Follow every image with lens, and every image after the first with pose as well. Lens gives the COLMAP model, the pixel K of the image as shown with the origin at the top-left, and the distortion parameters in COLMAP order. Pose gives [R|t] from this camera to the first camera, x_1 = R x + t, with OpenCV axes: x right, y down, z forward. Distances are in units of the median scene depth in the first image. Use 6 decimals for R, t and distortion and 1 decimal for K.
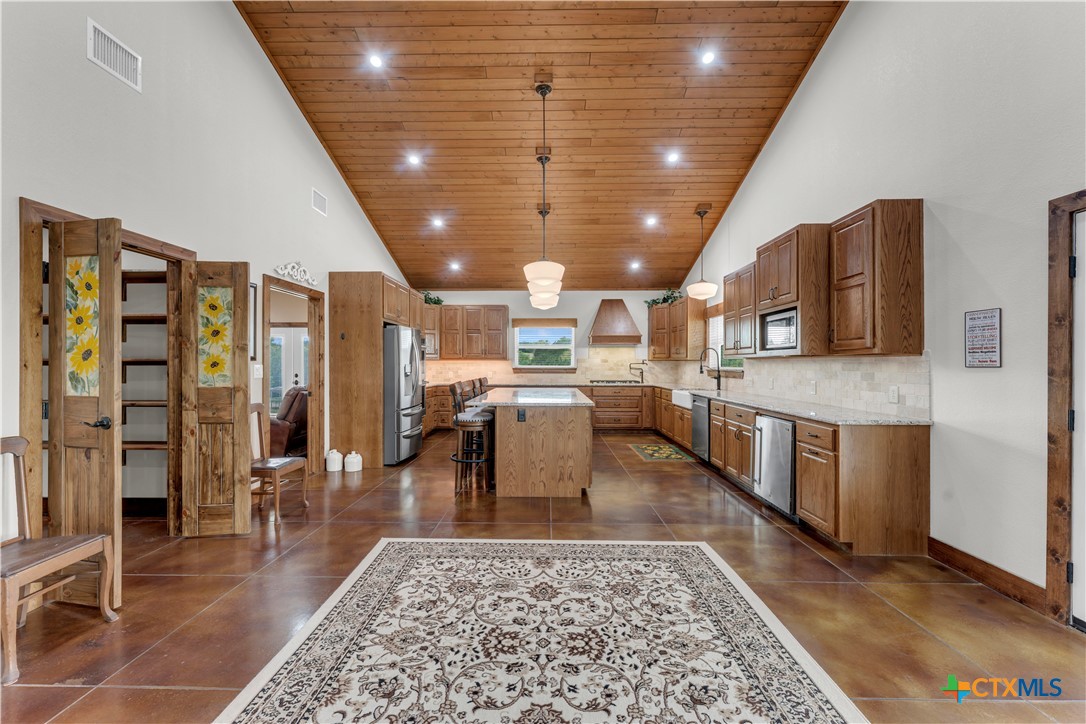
lens RADIAL K [[436.5, 0, 542.8], [0, 436.5, 363.1], [0, 0, 1]] dist [-0.000591, -0.000292]
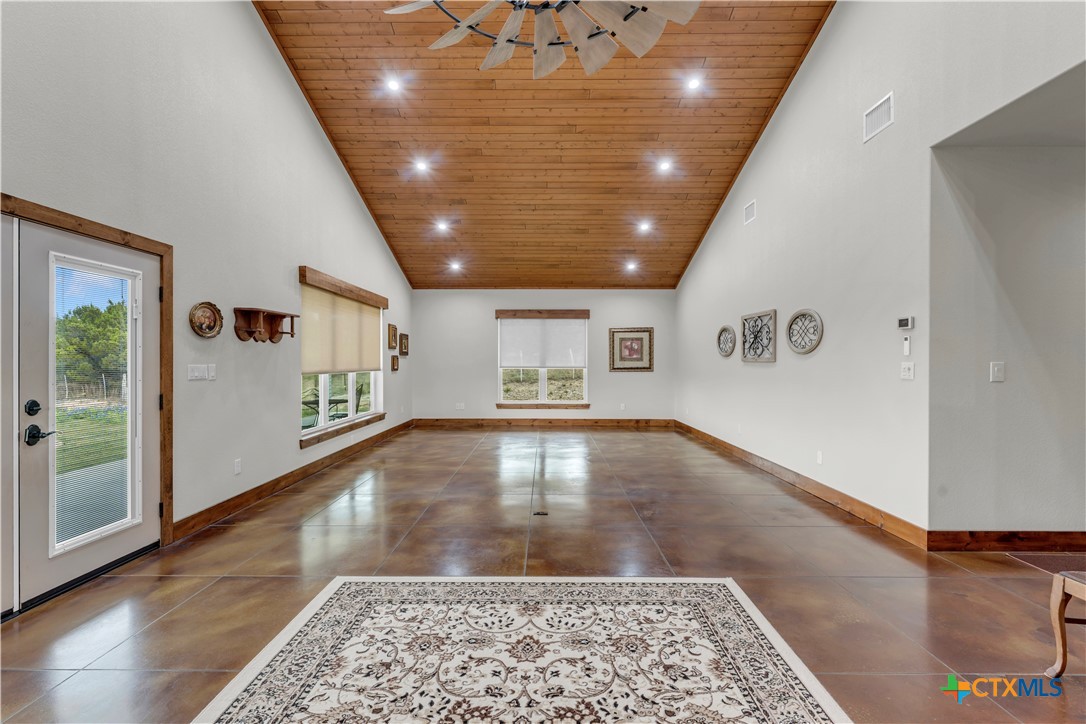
lens RADIAL K [[436.5, 0, 541.9], [0, 436.5, 362.4], [0, 0, 1]] dist [-0.000591, -0.000292]
pose [[-0.999954, 0.001208, -0.009546, -0.011755], [0.001147, 0.999979, 0.006412, -0.000378], [0.009553, 0.006401, -0.999934, 0.759795]]
